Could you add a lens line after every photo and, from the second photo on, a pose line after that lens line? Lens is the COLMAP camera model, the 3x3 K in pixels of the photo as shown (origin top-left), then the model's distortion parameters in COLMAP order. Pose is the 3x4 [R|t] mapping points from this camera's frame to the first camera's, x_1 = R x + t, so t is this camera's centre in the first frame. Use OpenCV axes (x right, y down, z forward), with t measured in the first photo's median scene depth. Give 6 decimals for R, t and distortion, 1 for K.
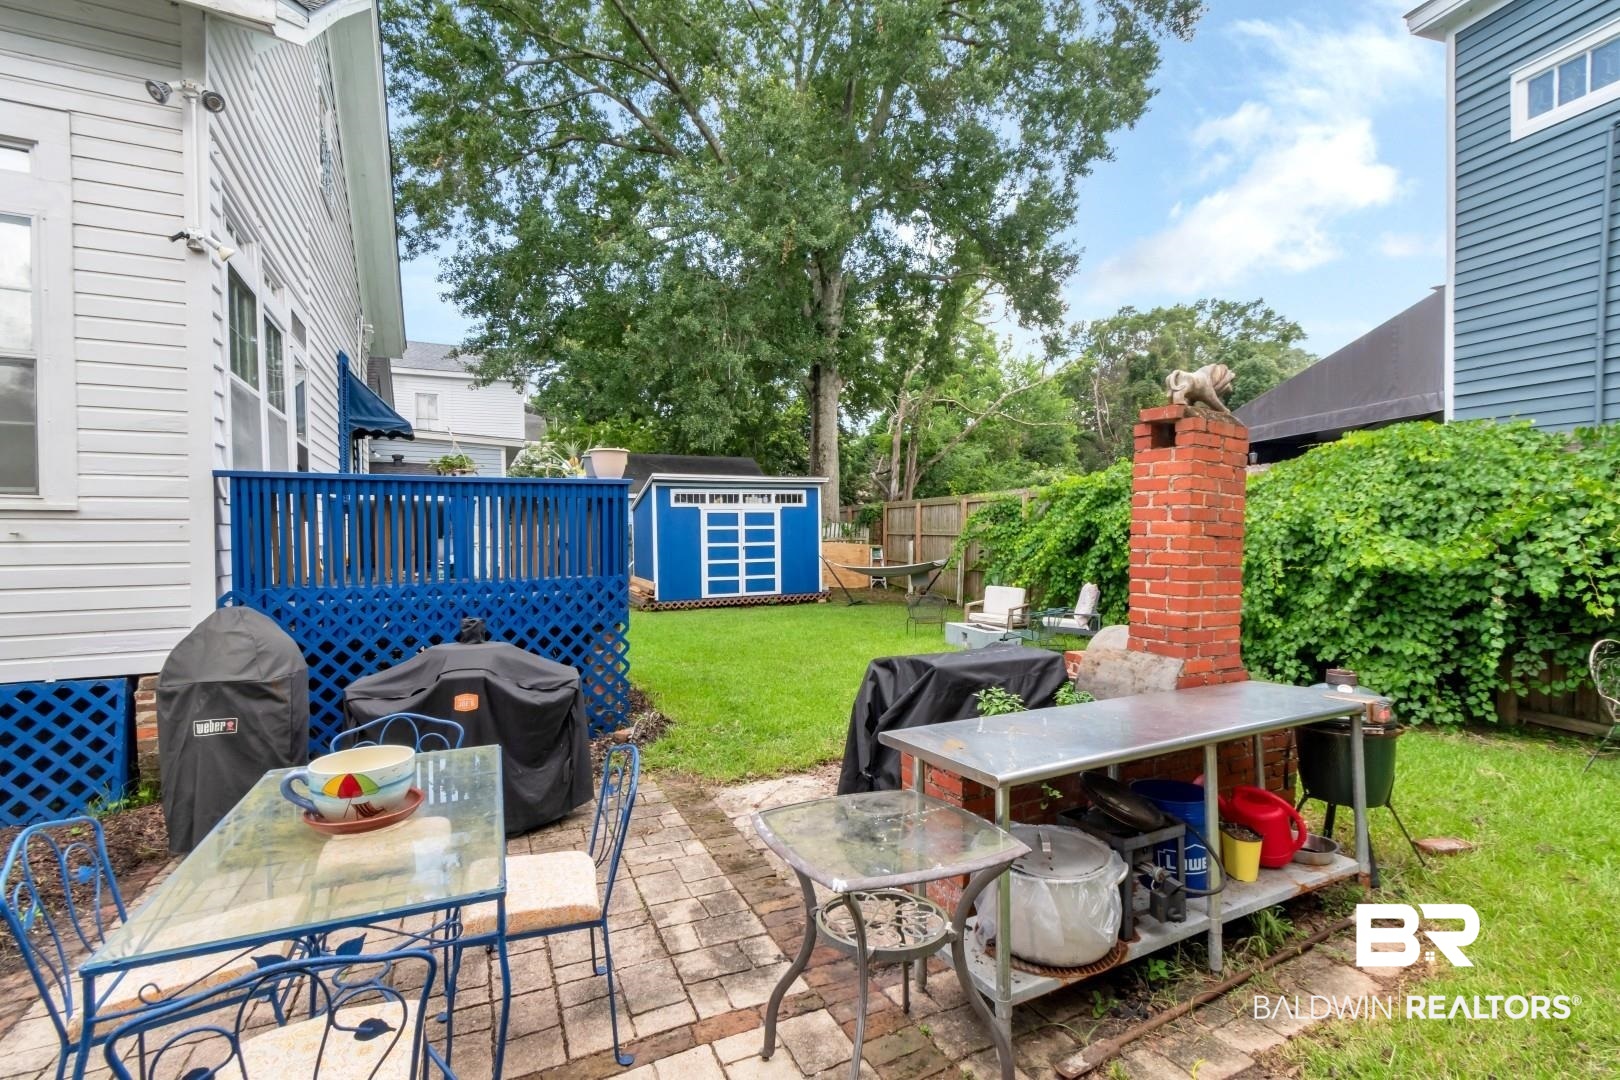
lens RADIAL K [[721.8, 0, 810.0], [0, 721.8, 540.0], [0, 0, 1]] dist [0.011048, -0.000006]
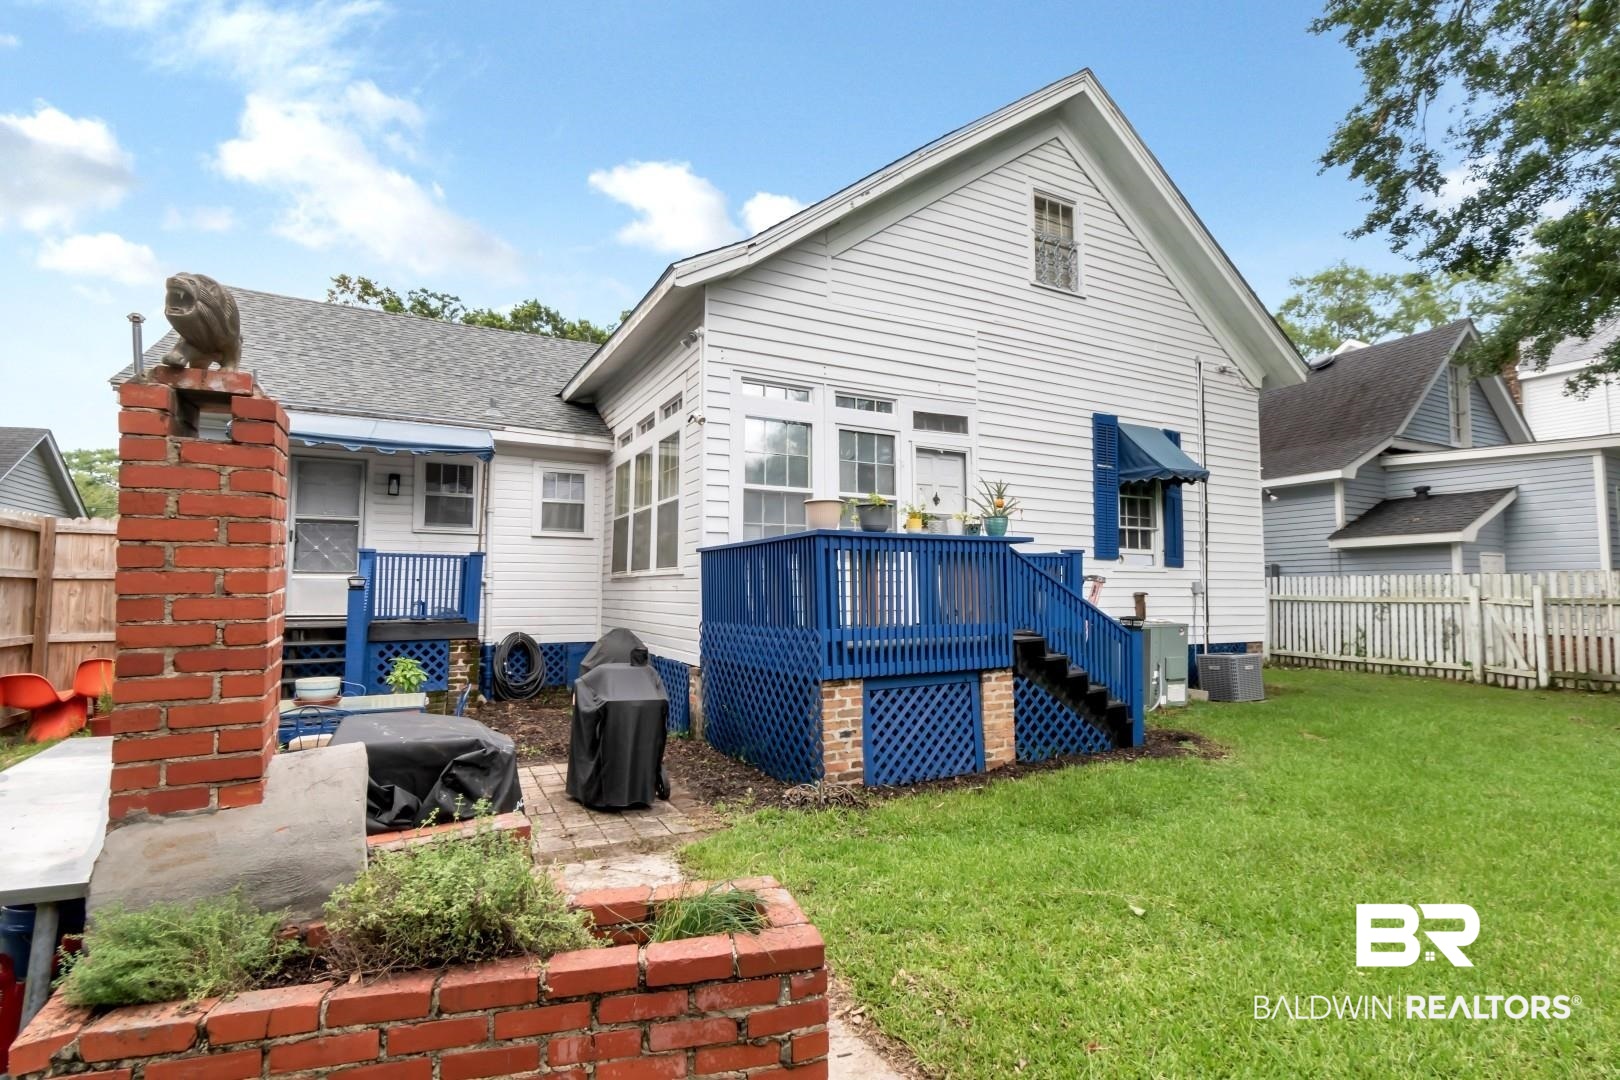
lens RADIAL K [[759.4, 0, 817.5], [0, 759.4, 544.0], [0, 0, 1]] dist [0.000050, 0.000021]
pose [[0.035918, -0.055455, -0.997815, 0.266816], [-0.007654, 0.998415, -0.055764, -0.003008], [0.999325, 0.009640, 0.035437, 0.341496]]
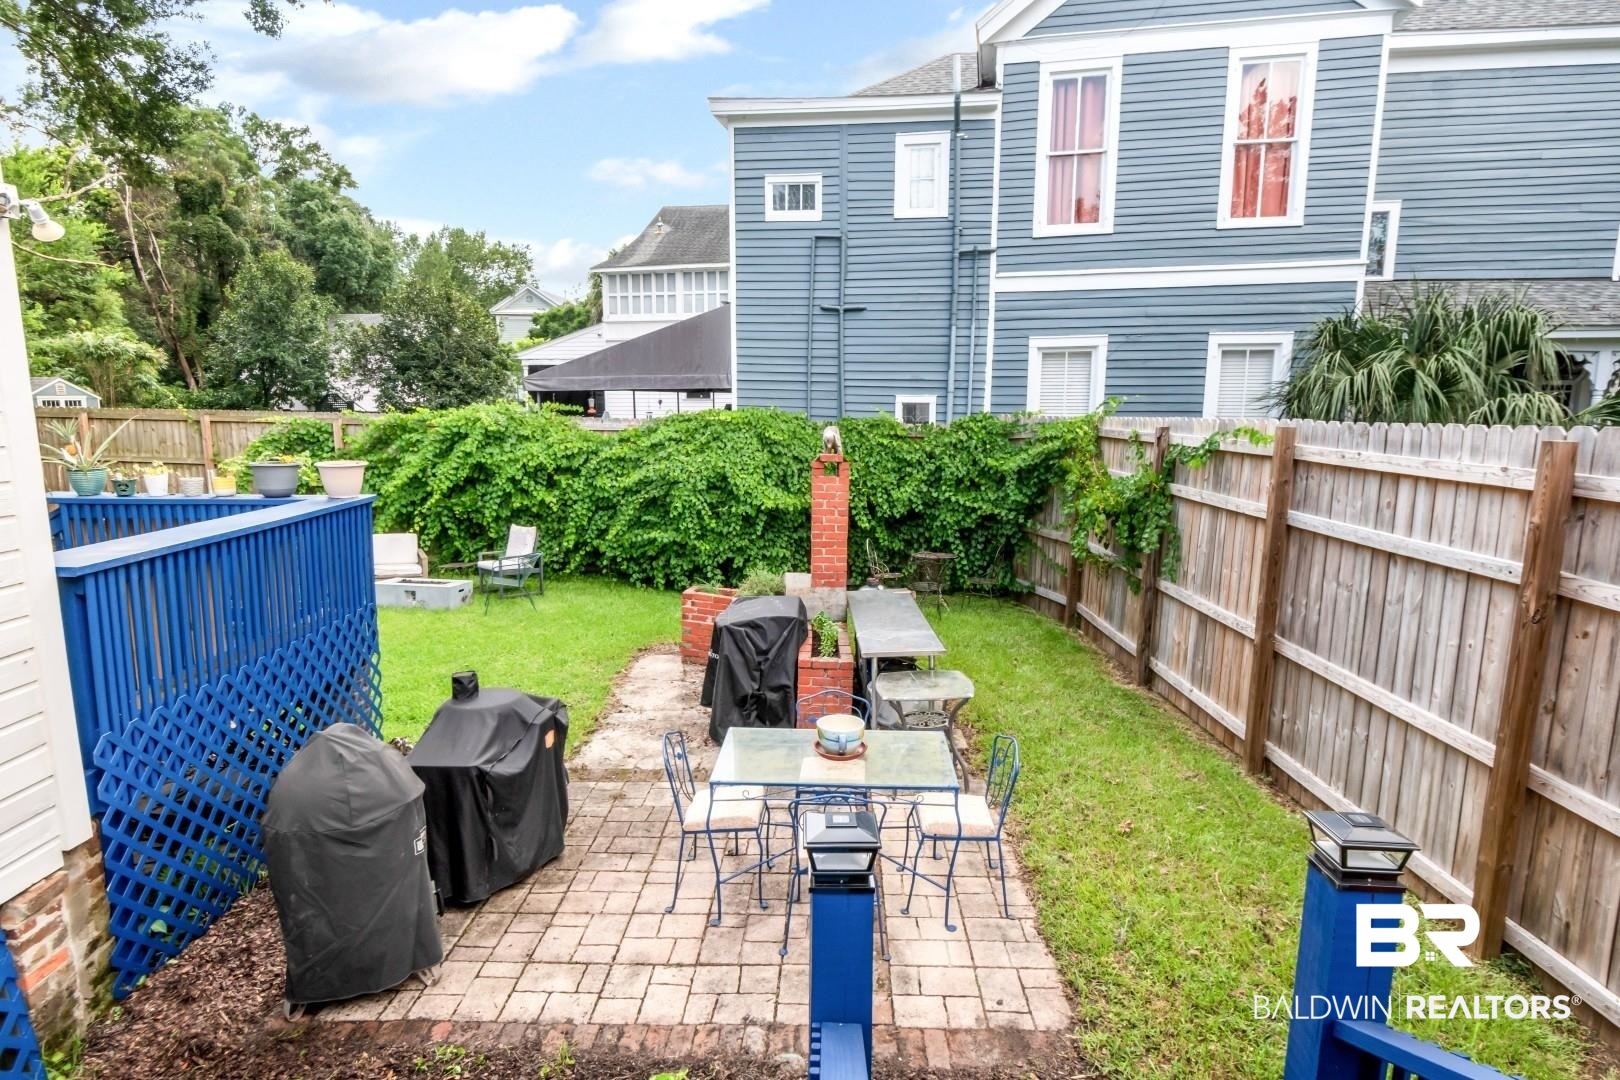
lens RADIAL K [[875.9, 0, 810.0], [0, 875.9, 540.0], [0, 0, 1]] dist [0.025776, -0.014219]
pose [[0.447283, -0.133719, 0.884340, -0.344767], [-0.000230, 0.988743, 0.149621, -0.067844], [-0.894393, -0.067126, 0.442217, 0.012669]]
